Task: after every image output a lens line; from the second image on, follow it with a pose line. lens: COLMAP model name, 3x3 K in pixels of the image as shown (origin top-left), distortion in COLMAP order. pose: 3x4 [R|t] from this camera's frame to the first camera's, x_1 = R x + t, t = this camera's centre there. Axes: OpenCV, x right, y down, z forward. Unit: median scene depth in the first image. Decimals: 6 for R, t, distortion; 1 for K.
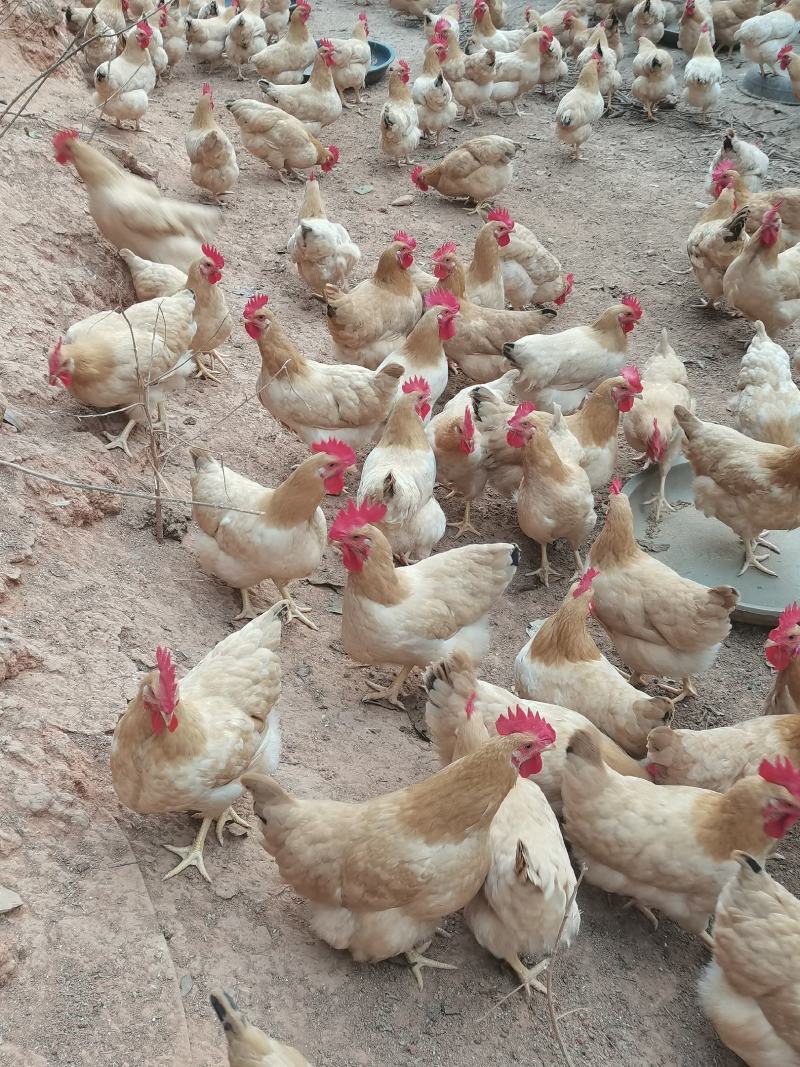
lens RADIAL K [[1209.2, 0, 400.0], [0, 1209.2, 533.5], [0, 0, 1]] dist [0.059069, -0.047202]
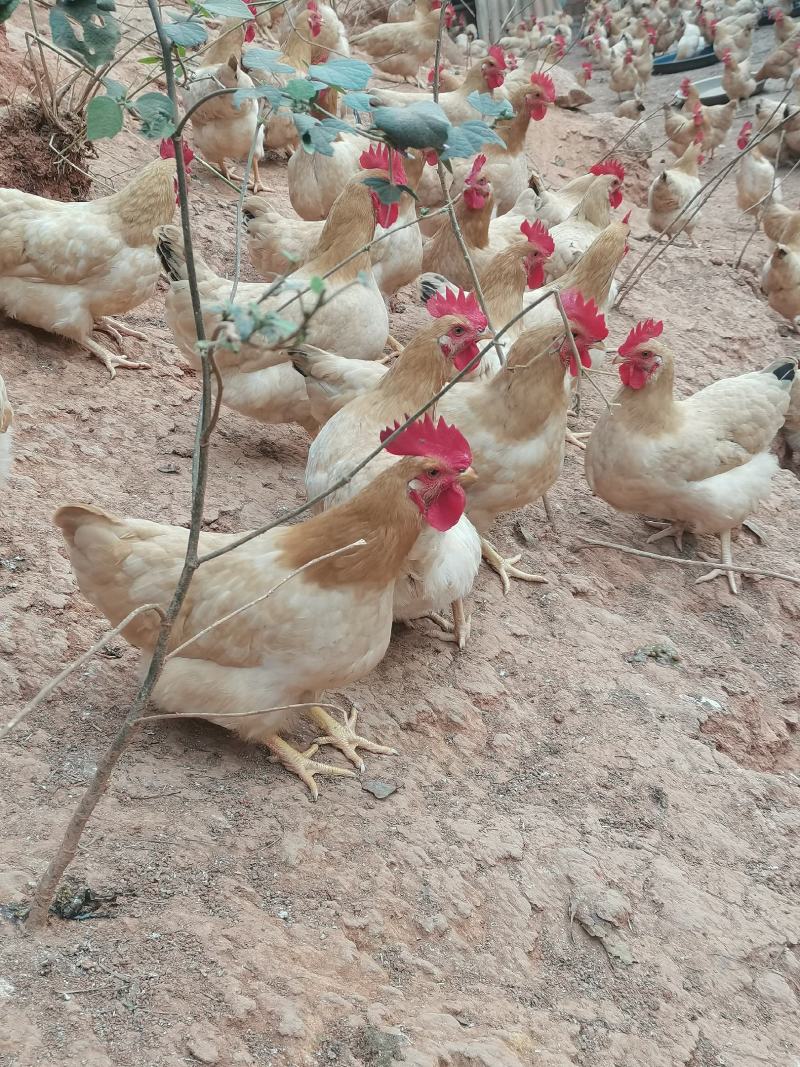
lens RADIAL K [[1209.2, 0, 400.0], [0, 1209.2, 533.5], [0, 0, 1]] dist [0.059069, -0.047202]
pose [[0.928638, 0.002173, -0.370981, -0.239529], [-0.049278, 0.991844, -0.117542, 0.018848], [0.367700, 0.127435, 0.921171, 0.149578]]
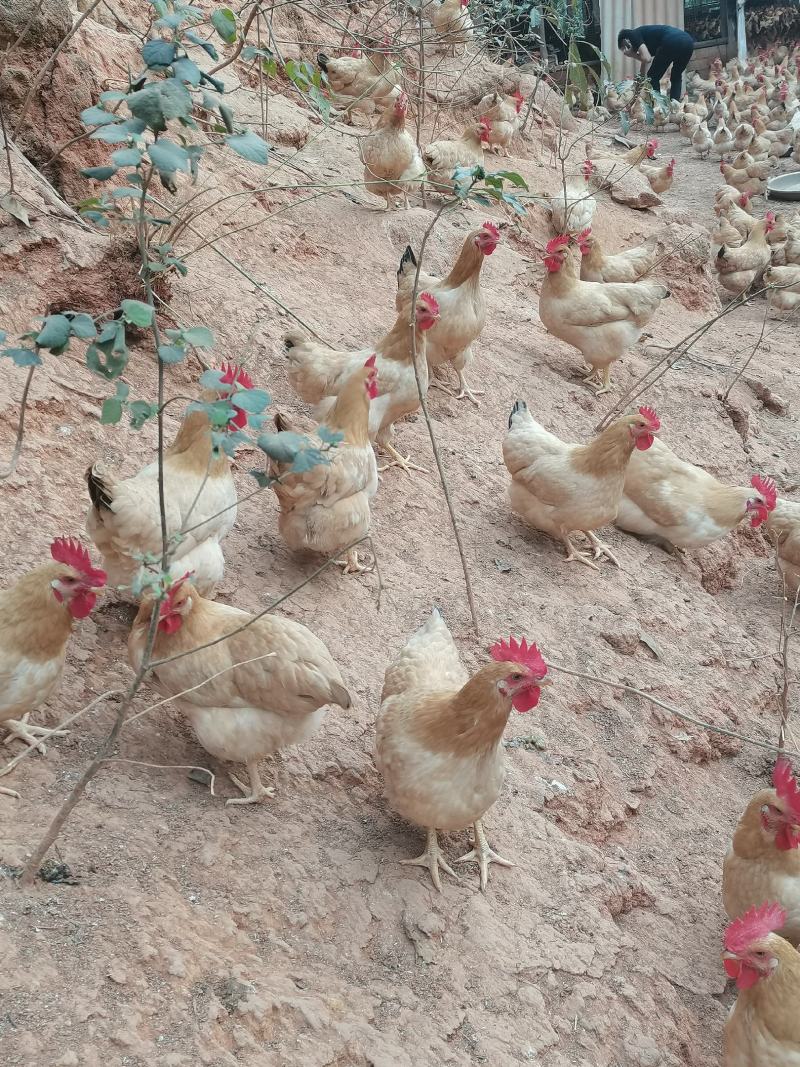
lens RADIAL K [[1209.2, 0, 400.0], [0, 1209.2, 533.5], [0, 0, 1]] dist [0.059069, -0.047202]
pose [[0.891725, 0.099620, -0.441478, -0.060104], [-0.169183, 0.978128, -0.121010, -0.028874], [0.419766, 0.182598, 0.889075, -0.025582]]
